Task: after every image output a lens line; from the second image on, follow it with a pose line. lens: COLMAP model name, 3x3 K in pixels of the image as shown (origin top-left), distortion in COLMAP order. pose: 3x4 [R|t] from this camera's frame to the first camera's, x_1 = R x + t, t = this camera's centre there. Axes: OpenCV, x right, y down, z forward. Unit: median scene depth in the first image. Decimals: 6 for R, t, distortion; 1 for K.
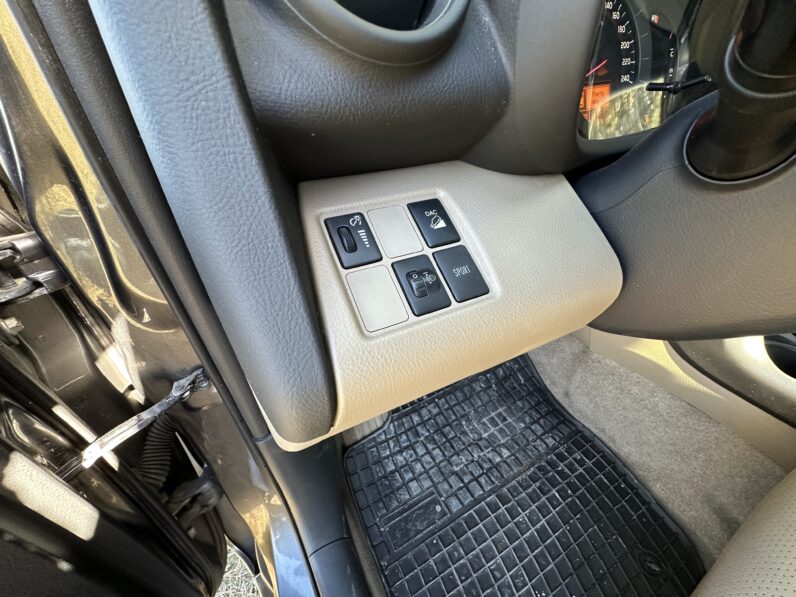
lens RADIAL K [[318.3, 0, 396.2], [0, 318.3, 297.6], [0, 0, 1]] dist [-0.009937, 0.001244]
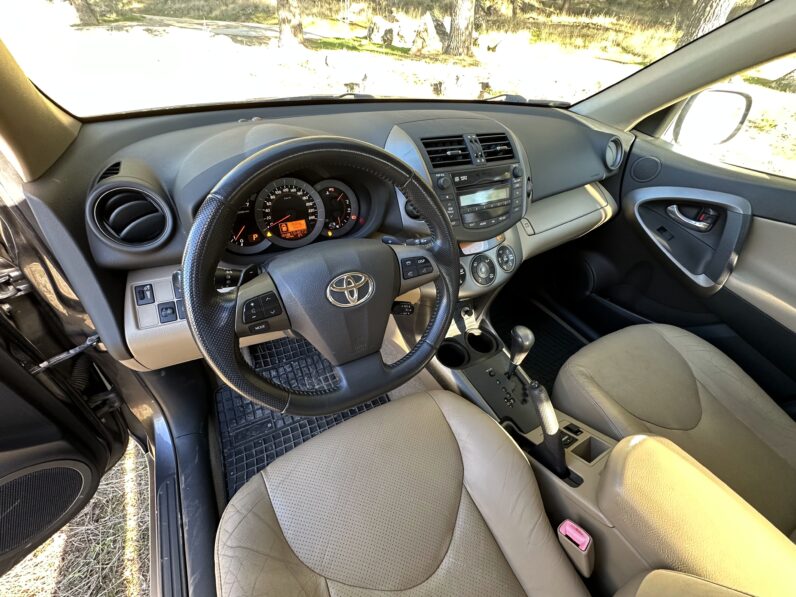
lens RADIAL K [[318.3, 0, 399.1], [0, 318.3, 298.7], [0, 0, 1]] dist [-0.009937, 0.001244]
pose [[0.991201, 0.093801, 0.093390, 0.660067], [-0.101478, 0.991522, 0.081160, -0.213805], [-0.084985, -0.089923, 0.992316, -0.718208]]
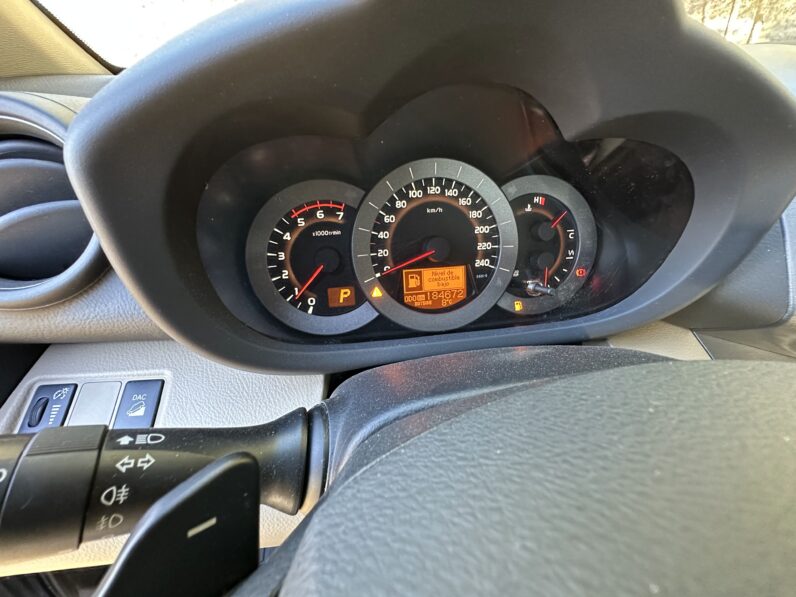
lens RADIAL K [[318.3, 0, 394.4], [0, 318.3, 295.3], [0, 0, 1]] dist [-0.009937, 0.001244]
pose [[0.943293, 0.203822, -0.262022, 0.420926], [-0.236744, 0.966351, -0.100585, -0.260057], [0.232704, 0.156914, 0.959806, 0.060390]]
